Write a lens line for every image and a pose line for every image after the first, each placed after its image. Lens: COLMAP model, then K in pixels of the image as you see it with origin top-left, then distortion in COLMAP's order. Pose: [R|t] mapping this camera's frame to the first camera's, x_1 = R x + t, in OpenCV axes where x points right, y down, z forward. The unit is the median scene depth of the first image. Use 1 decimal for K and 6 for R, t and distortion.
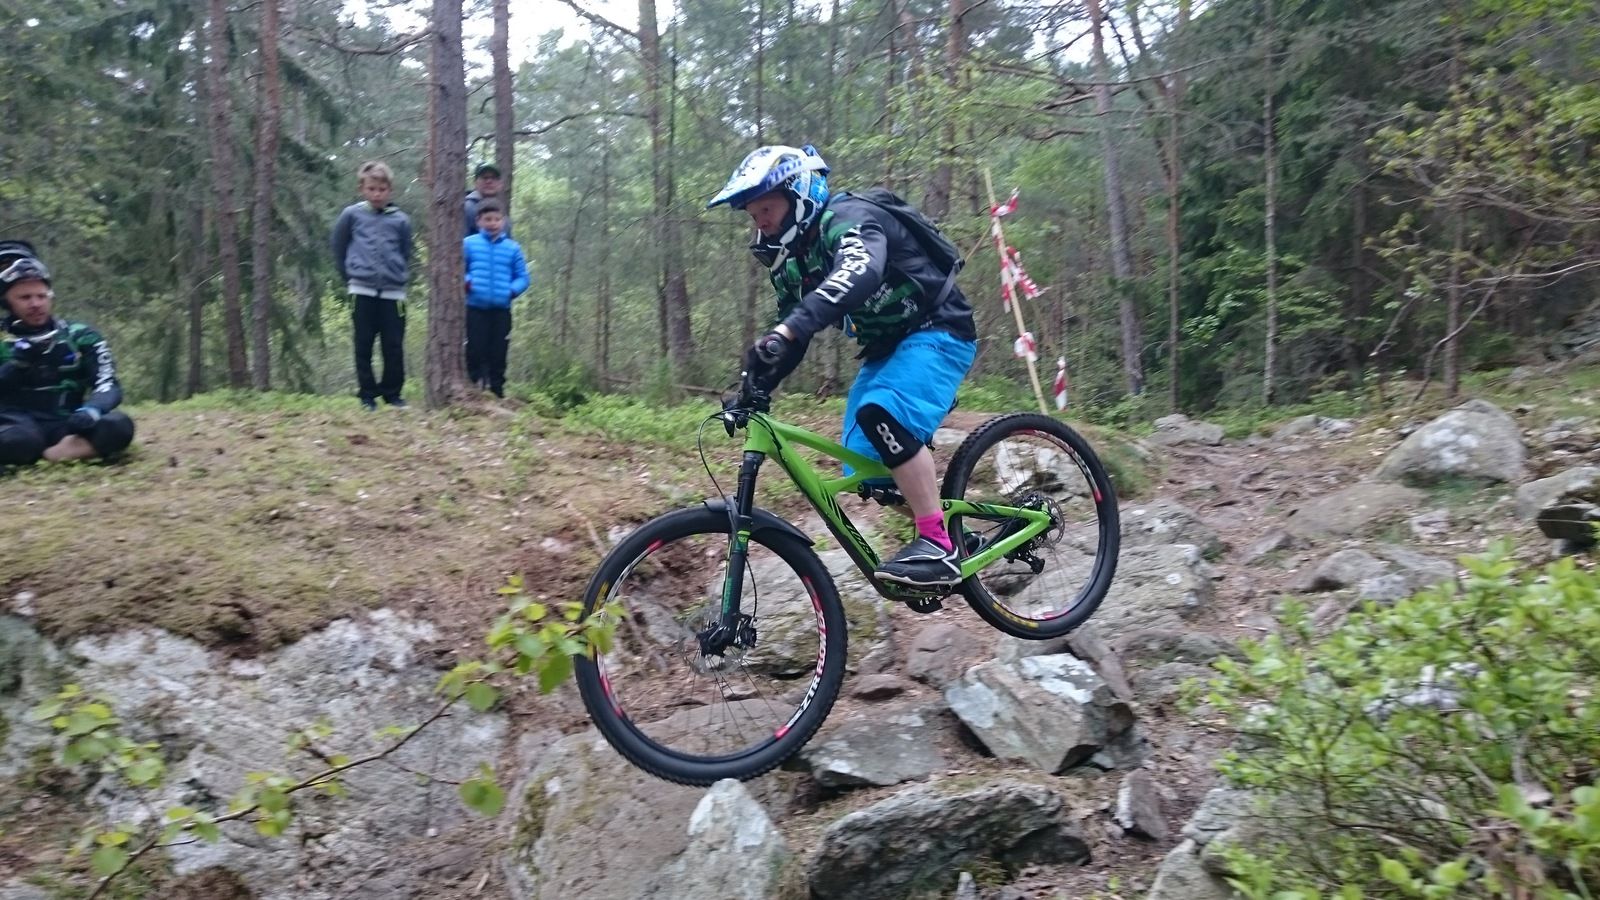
lens RADIAL K [[1160.8, 0, 791.5], [0, 1160.8, 398.7], [0, 0, 1]] dist [0.018789, -0.000596]
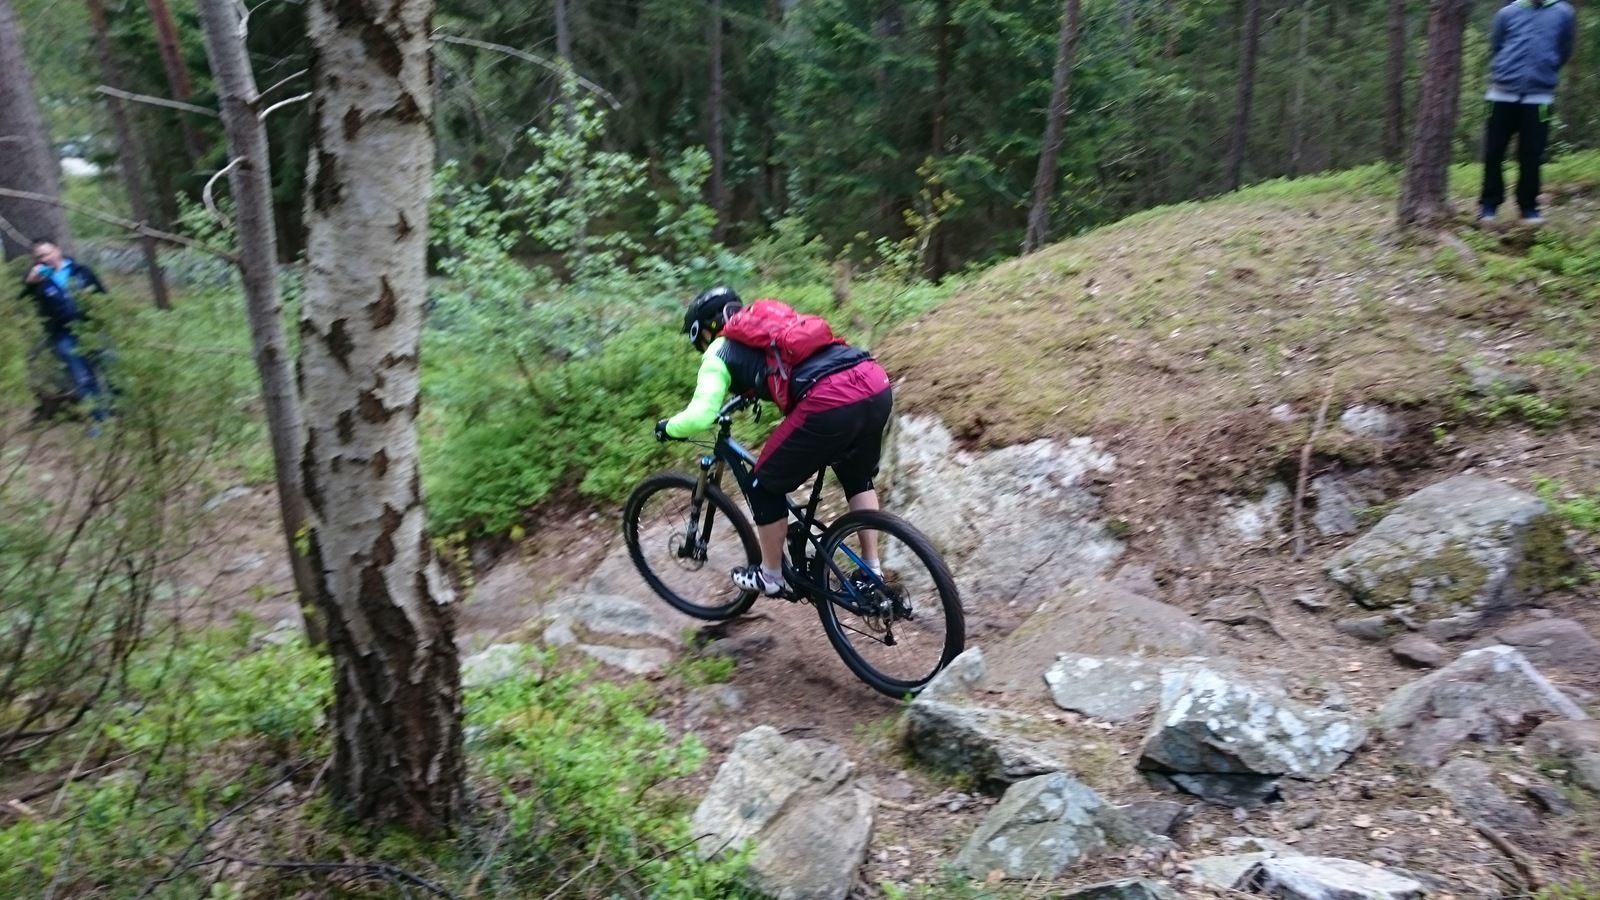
lens RADIAL K [[1154.3, 0, 793.7], [0, 1154.3, 417.6], [0, 0, 1]] dist [0.020603, -0.004230]
pose [[0.384093, 0.240758, -0.891352, 0.712106], [0.034469, 0.960992, 0.274421, -0.219804], [0.922651, -0.136127, 0.360811, 0.243483]]
